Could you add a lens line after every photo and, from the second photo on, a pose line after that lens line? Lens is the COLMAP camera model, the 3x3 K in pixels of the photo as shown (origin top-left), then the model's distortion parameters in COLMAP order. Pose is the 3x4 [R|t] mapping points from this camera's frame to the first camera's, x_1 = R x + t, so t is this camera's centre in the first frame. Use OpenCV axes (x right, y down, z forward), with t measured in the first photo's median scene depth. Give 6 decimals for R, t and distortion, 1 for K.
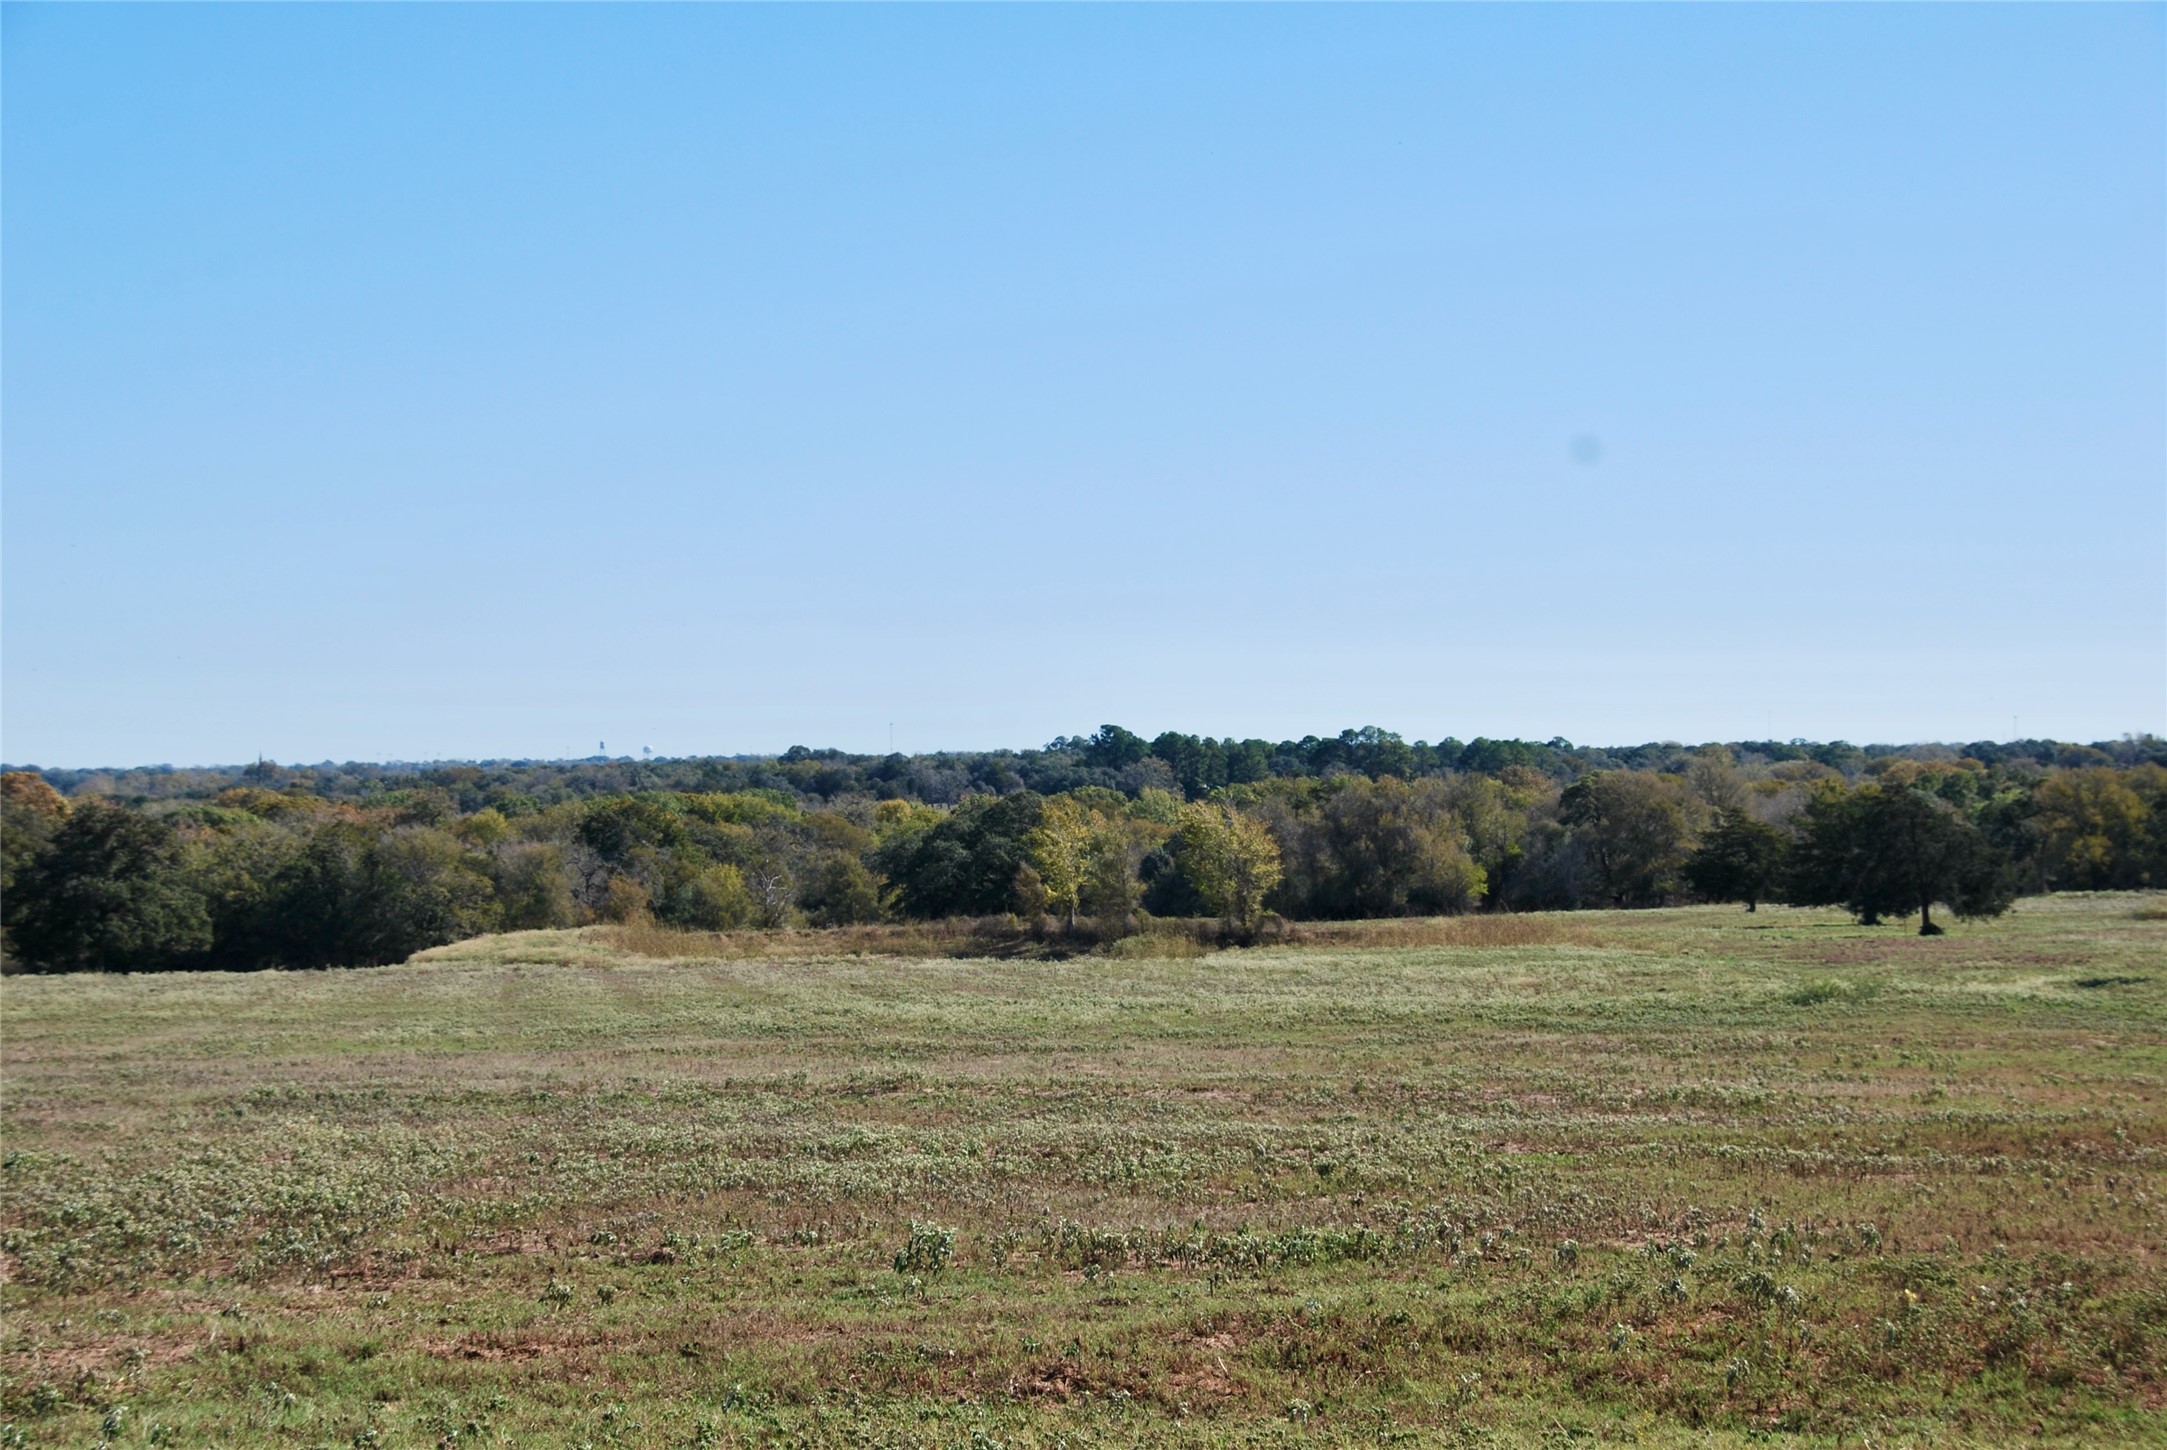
lens RADIAL K [[4873.4, 0, 1083.5], [0, 4873.4, 725.0], [0, 0, 1]] dist [0.030943, 0.061164]
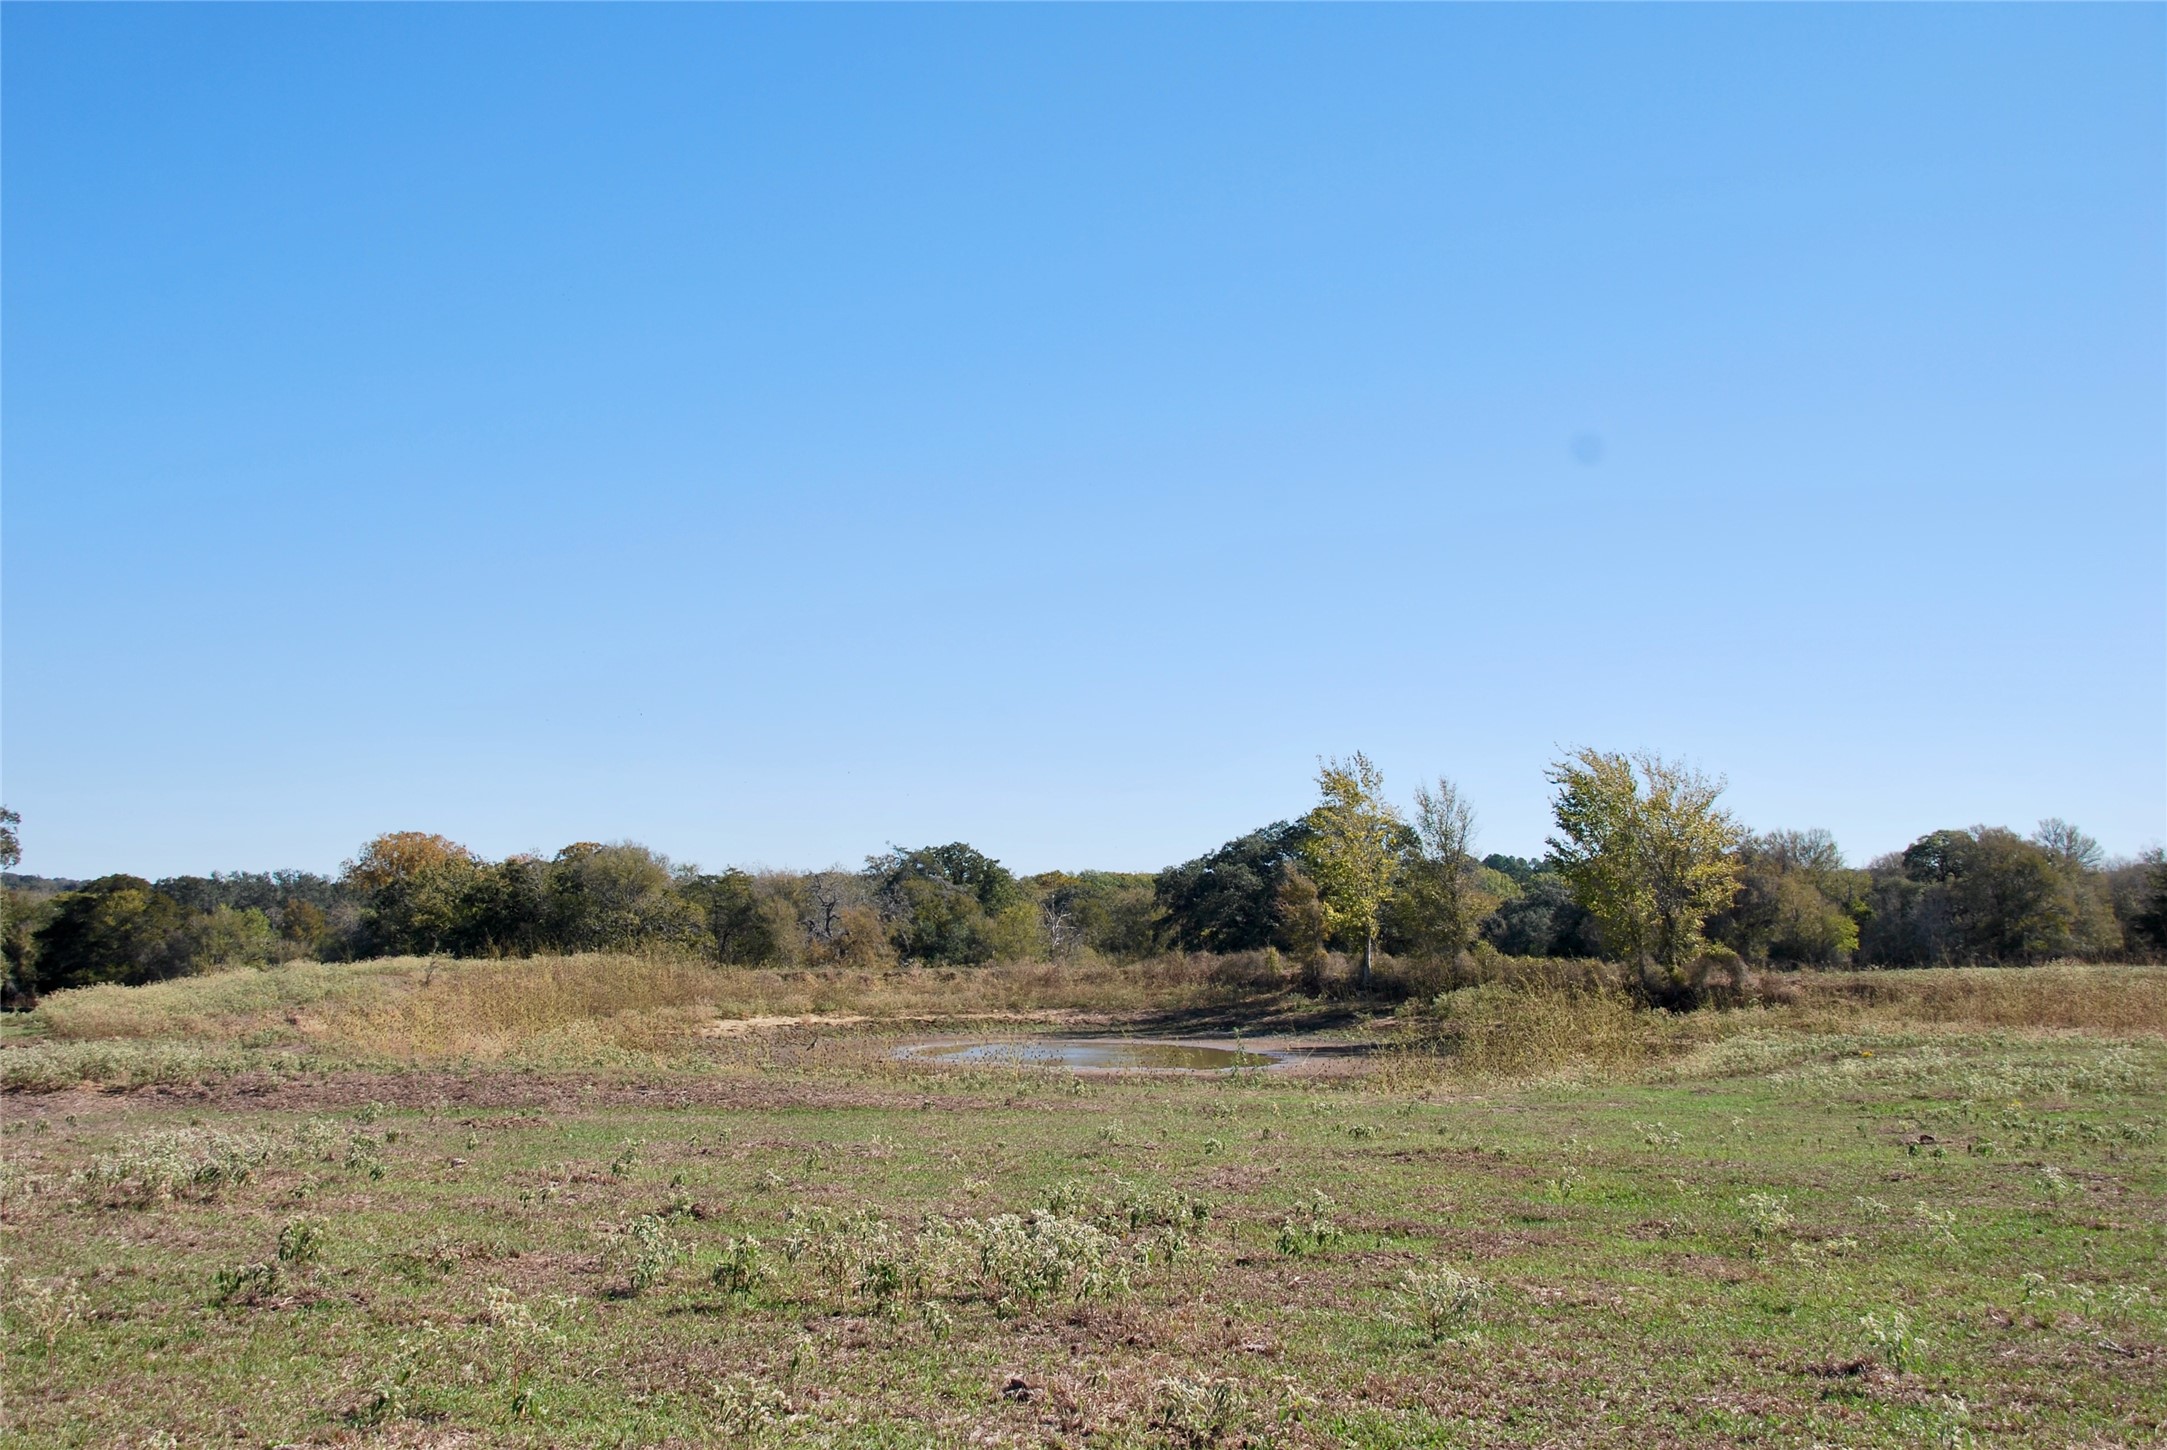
lens RADIAL K [[2734.2, 0, 1083.5], [0, 2734.2, 725.0], [0, 0, 1]] dist [-0.024672, 0.003318]
pose [[0.991455, 0.005993, -0.130314, 0.006700], [-0.012733, 0.998620, -0.050950, 0.028328], [0.129829, 0.052174, 0.990163, 0.649908]]
